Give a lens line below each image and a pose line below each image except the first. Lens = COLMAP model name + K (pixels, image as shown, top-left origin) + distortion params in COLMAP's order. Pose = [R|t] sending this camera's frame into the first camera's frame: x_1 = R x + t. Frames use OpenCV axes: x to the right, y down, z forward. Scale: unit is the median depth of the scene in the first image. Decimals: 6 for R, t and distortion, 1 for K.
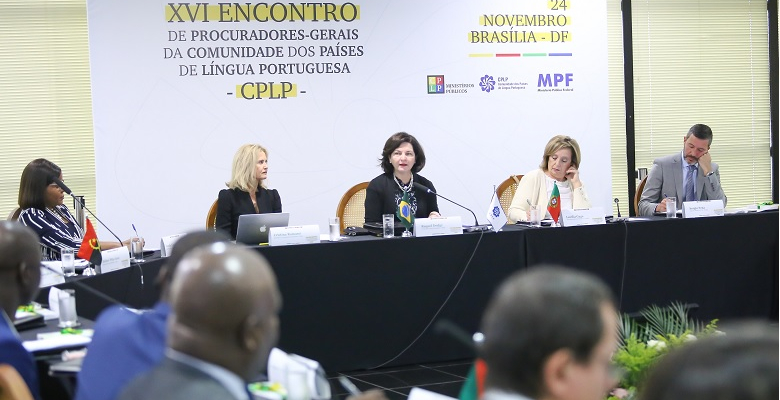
lens RADIAL K [[5288.7, 0, 389.8], [0, 5288.7, 199.9], [0, 0, 1]] dist [-1.914851, 0.000000]
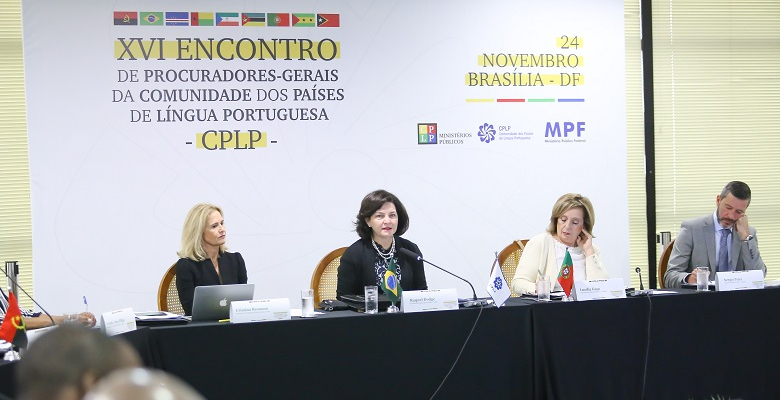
lens RADIAL K [[5288.7, 0, 388.4], [0, 5288.7, 201.3], [0, 0, 1]] dist [-1.914851, 0.000000]
pose [[0.999985, 0.004969, 0.002239, 0.000489], [-0.004947, 0.999941, -0.009663, -0.002633], [-0.002287, 0.009651, 0.999951, 0.147016]]
